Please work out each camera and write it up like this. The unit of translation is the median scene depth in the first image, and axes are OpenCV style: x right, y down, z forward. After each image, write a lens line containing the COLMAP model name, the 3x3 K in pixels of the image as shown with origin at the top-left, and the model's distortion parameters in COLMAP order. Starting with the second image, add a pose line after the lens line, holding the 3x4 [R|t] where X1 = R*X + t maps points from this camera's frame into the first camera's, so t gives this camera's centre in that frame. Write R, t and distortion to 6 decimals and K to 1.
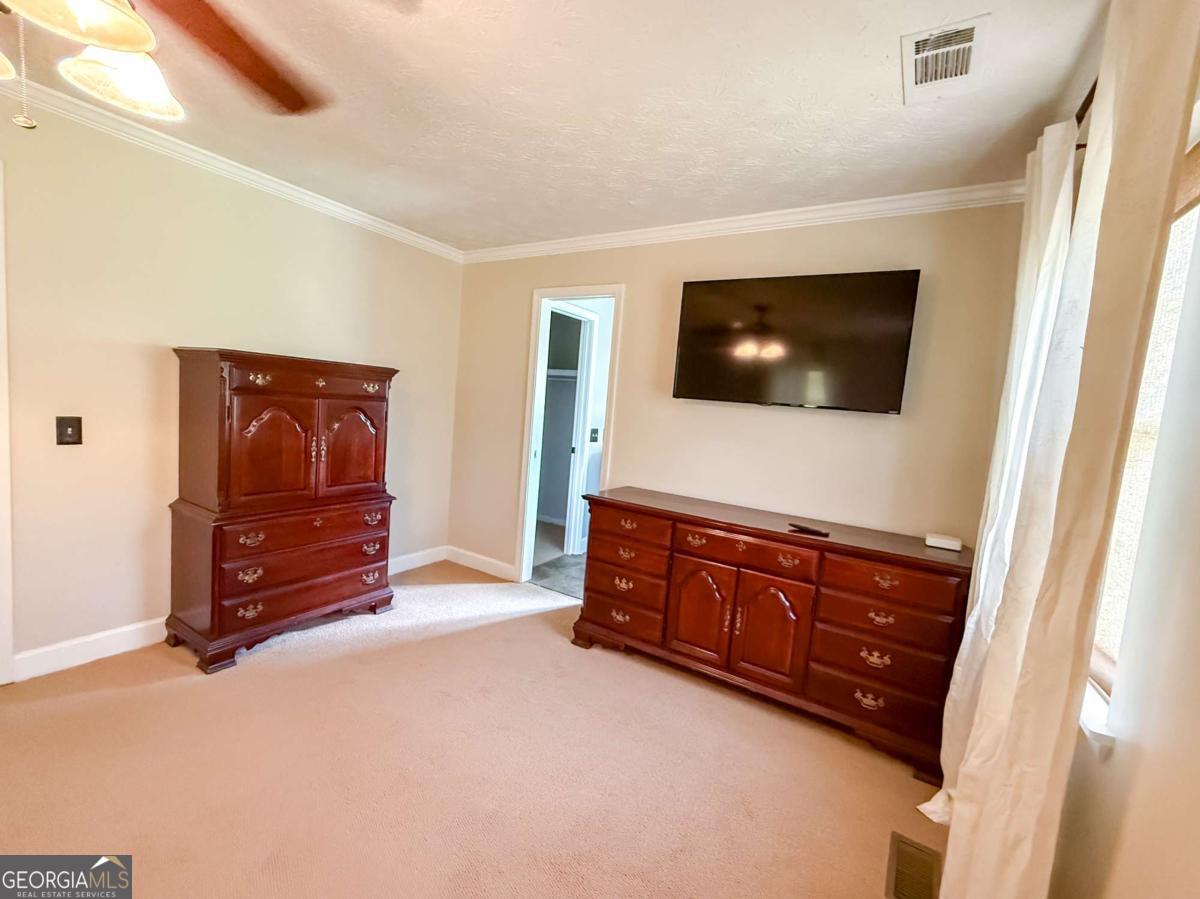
lens RADIAL K [[501.3, 0, 596.8], [0, 501.3, 447.6], [0, 0, 1]] dist [0.012373, -0.000566]
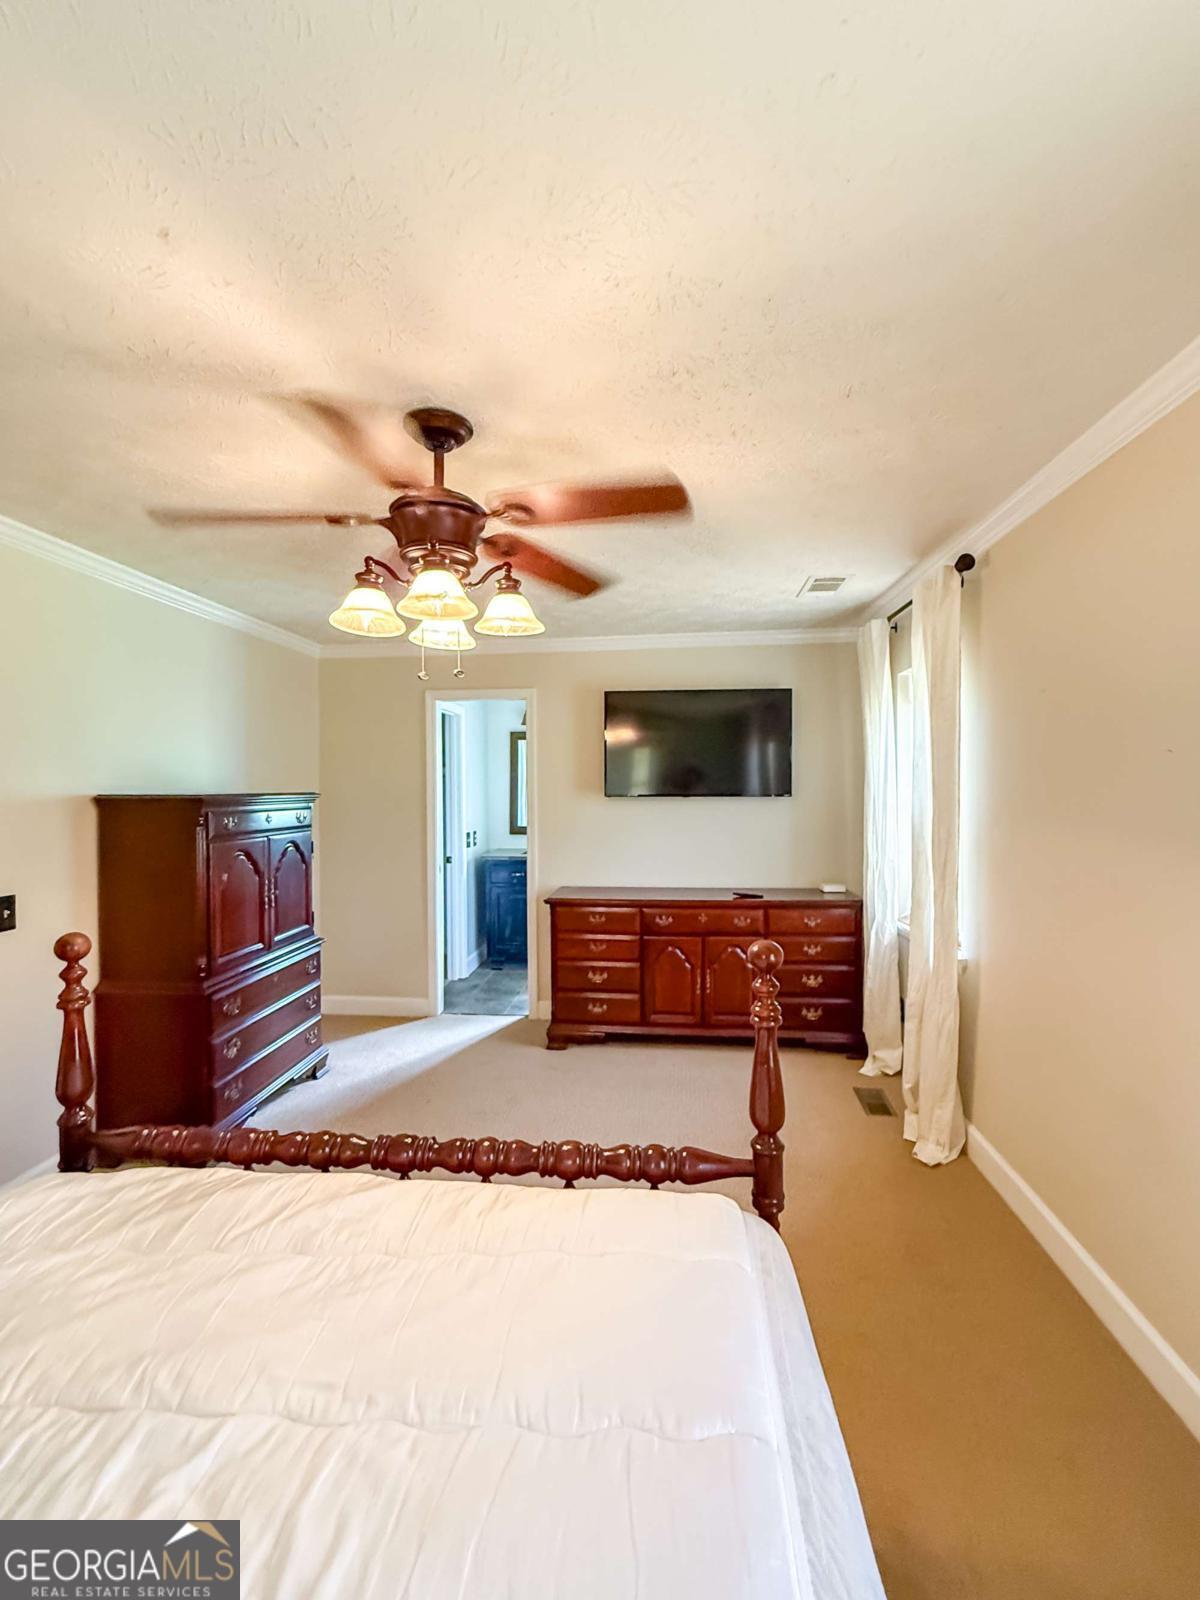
lens RADIAL K [[668.4, 0, 603.2], [0, 668.4, 796.8], [0, 0, 1]] dist [0.012373, -0.000566]
pose [[0.897091, -0.092142, 0.432131, -0.534152], [0.118289, 0.992398, -0.033959, -0.057804], [-0.425717, 0.081581, 0.901171, -0.325281]]
